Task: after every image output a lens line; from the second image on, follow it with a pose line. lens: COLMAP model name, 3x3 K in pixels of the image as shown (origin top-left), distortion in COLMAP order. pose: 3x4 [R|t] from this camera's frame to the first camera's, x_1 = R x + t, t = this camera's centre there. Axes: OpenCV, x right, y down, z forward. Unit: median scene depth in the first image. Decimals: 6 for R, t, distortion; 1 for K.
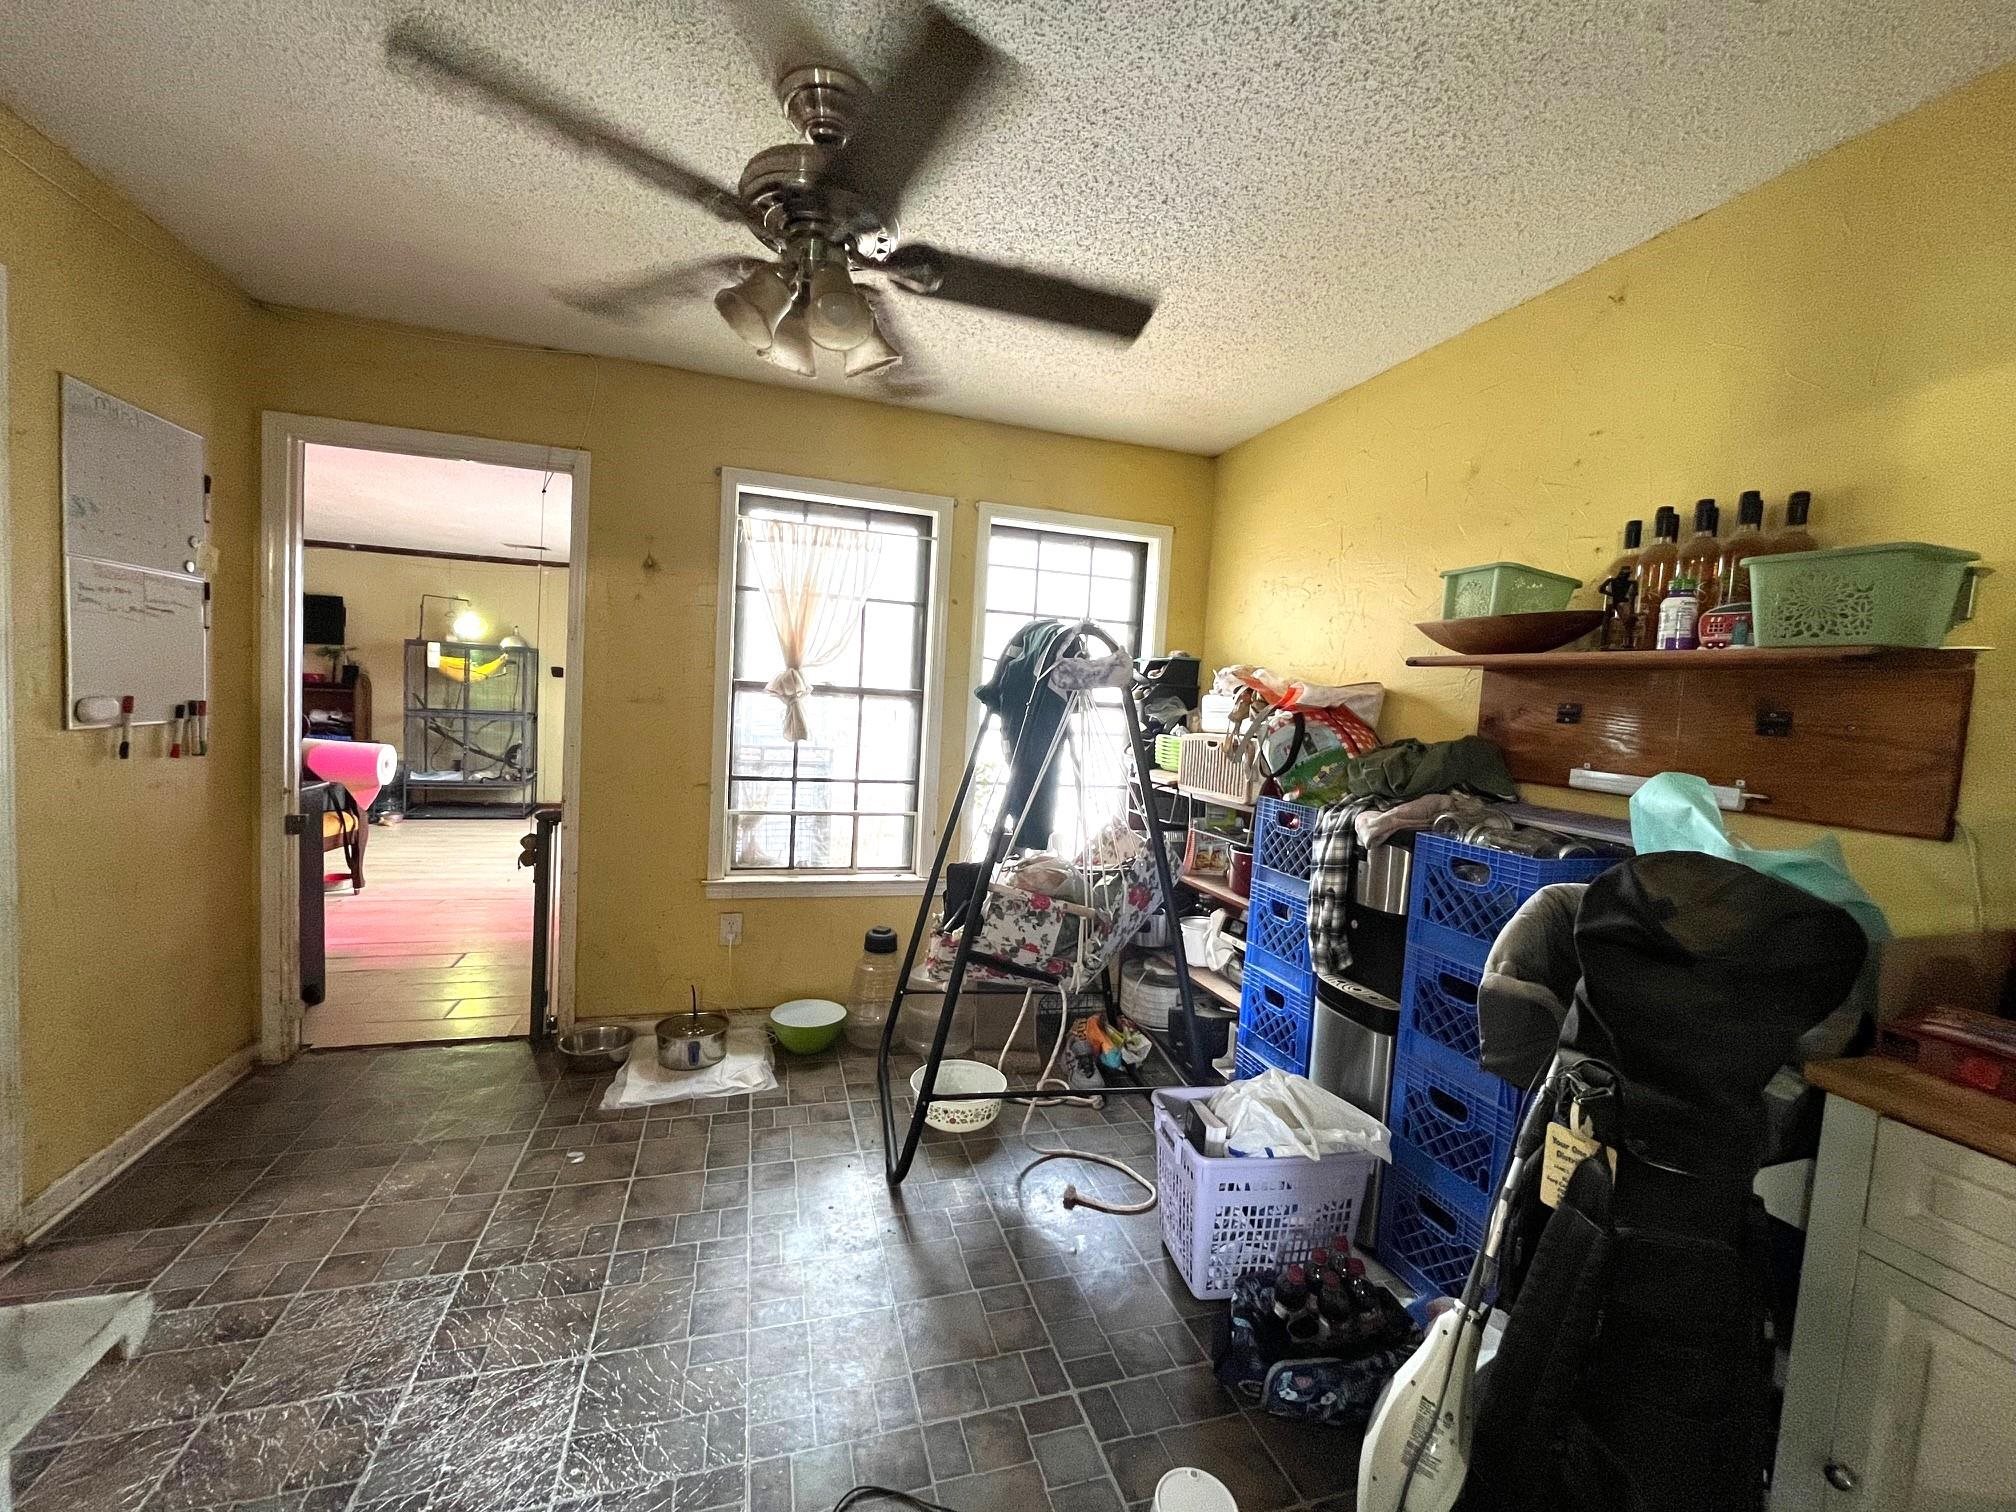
lens RADIAL K [[817.2, 0, 1004.7], [0, 817.2, 758.0], [0, 0, 1]] dist [0.001861, 0.000138]
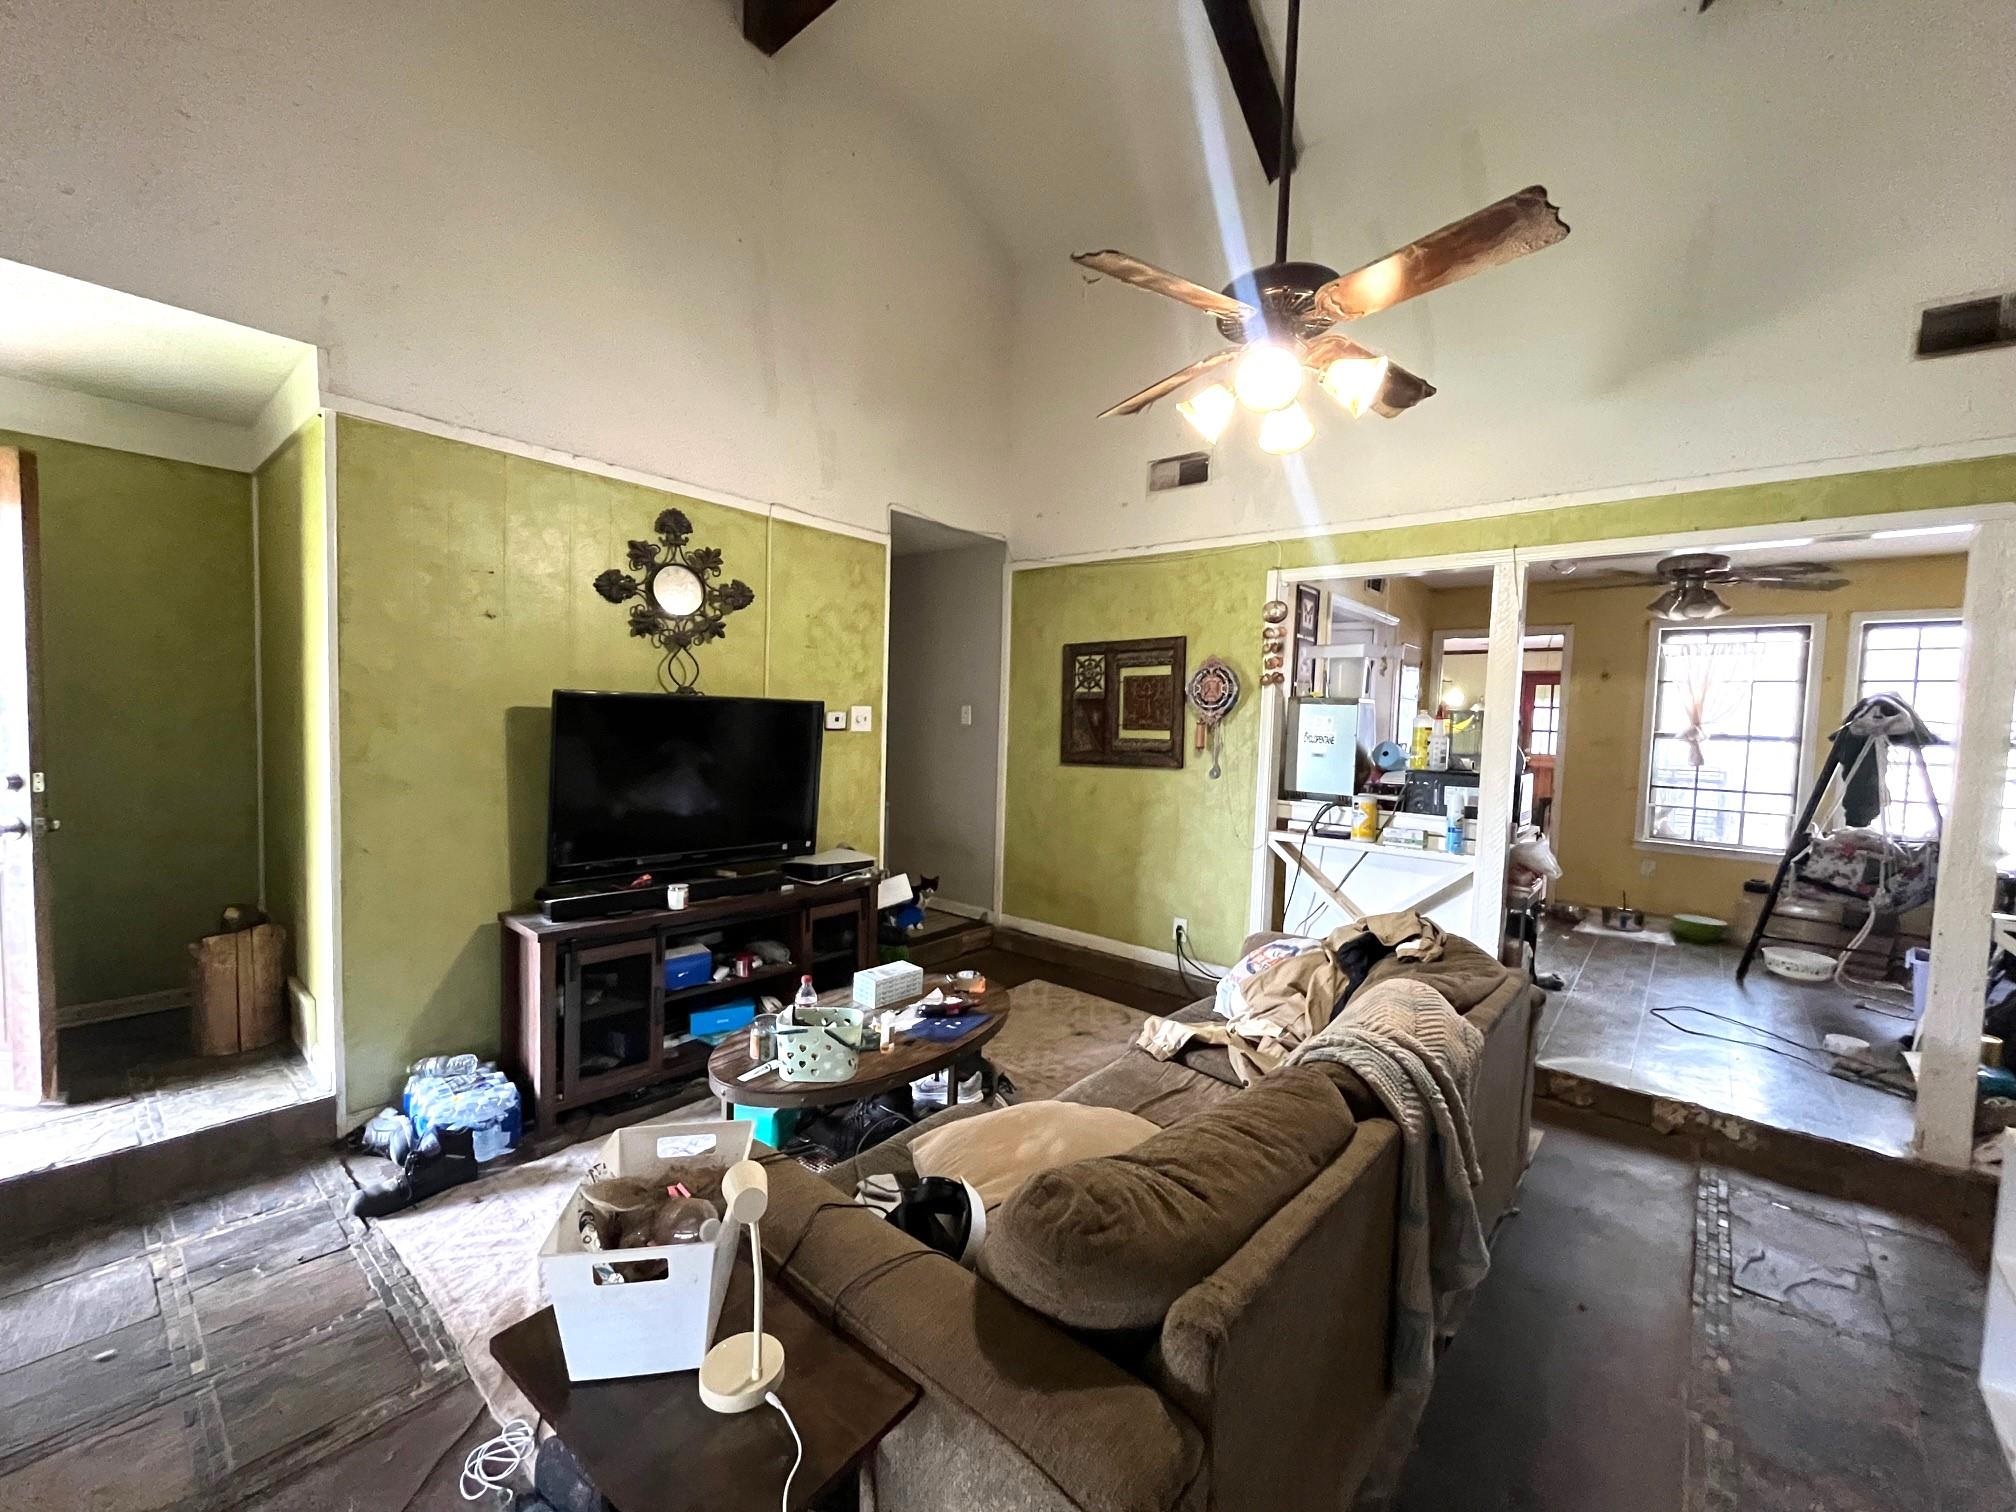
lens RADIAL K [[817.2, 0, 1004.7], [0, 817.2, 758.0], [0, 0, 1]] dist [0.001861, 0.000138]
pose [[0.535108, 0.004363, -0.844772, 0.512963], [-0.055302, 0.998023, -0.029876, 0.113560], [0.842971, 0.062705, 0.534291, -1.409598]]
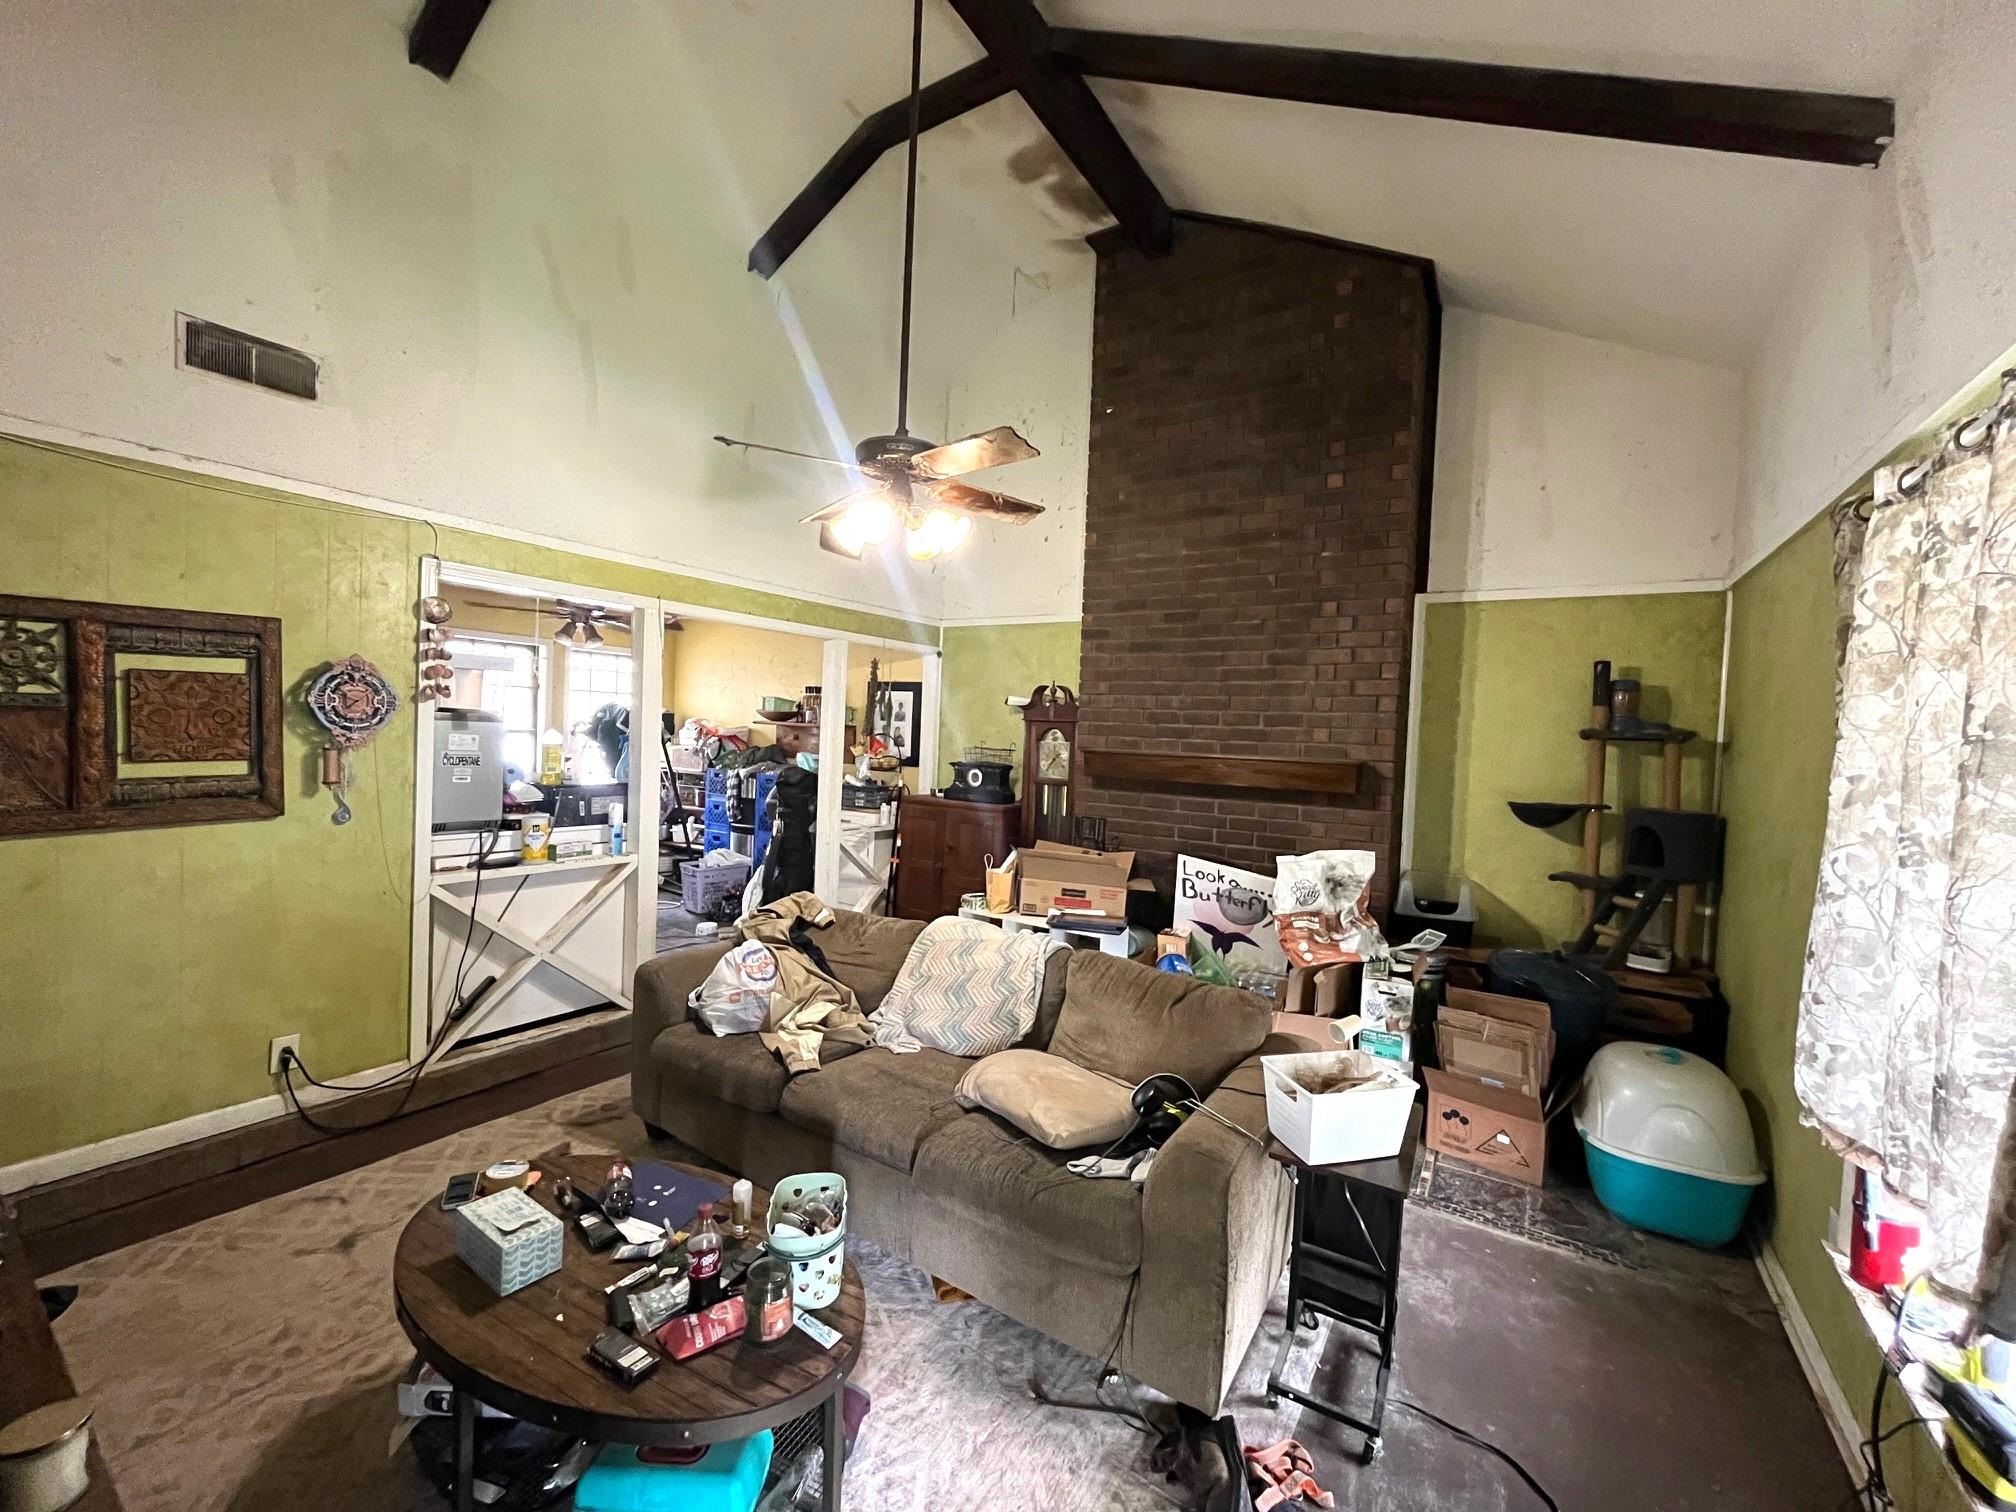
lens RADIAL K [[817.2, 0, 1004.7], [0, 817.2, 758.0], [0, 0, 1]] dist [0.001861, 0.000138]
pose [[0.770199, -0.045677, 0.636166, -0.645651], [0.045186, 0.998834, 0.017009, 0.011688], [-0.636201, 0.015645, 0.771365, -1.708131]]
